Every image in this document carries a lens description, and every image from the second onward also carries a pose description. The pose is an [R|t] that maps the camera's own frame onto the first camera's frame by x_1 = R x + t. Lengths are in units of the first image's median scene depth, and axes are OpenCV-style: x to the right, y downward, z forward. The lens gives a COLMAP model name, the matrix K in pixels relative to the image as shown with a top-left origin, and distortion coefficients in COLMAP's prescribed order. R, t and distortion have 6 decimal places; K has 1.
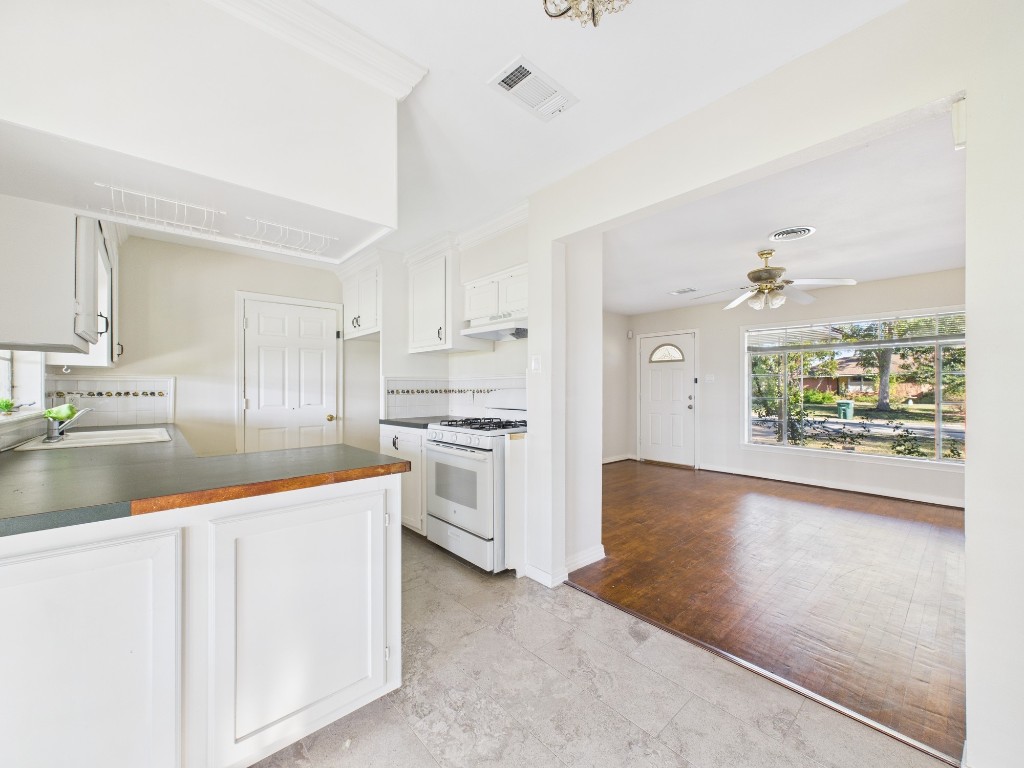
lens RADIAL K [[410.7, 0, 512.8], [0, 410.7, 389.4], [0, 0, 1]] dist [-0.000642, -0.000052]
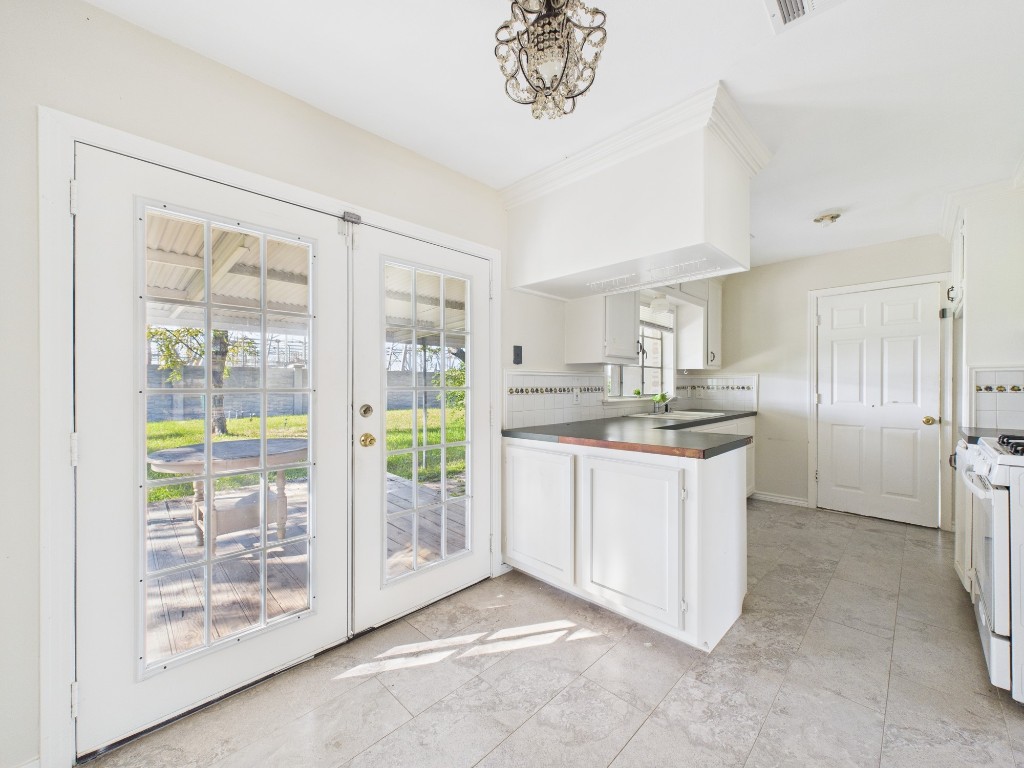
lens RADIAL K [[410.7, 0, 512.8], [0, 410.7, 389.4], [0, 0, 1]] dist [-0.000642, -0.000052]
pose [[0.062045, 0.013951, -0.997976, 0.370666], [-0.000269, 0.999902, 0.013962, -0.002414], [0.998073, -0.000598, 0.062043, 0.187097]]
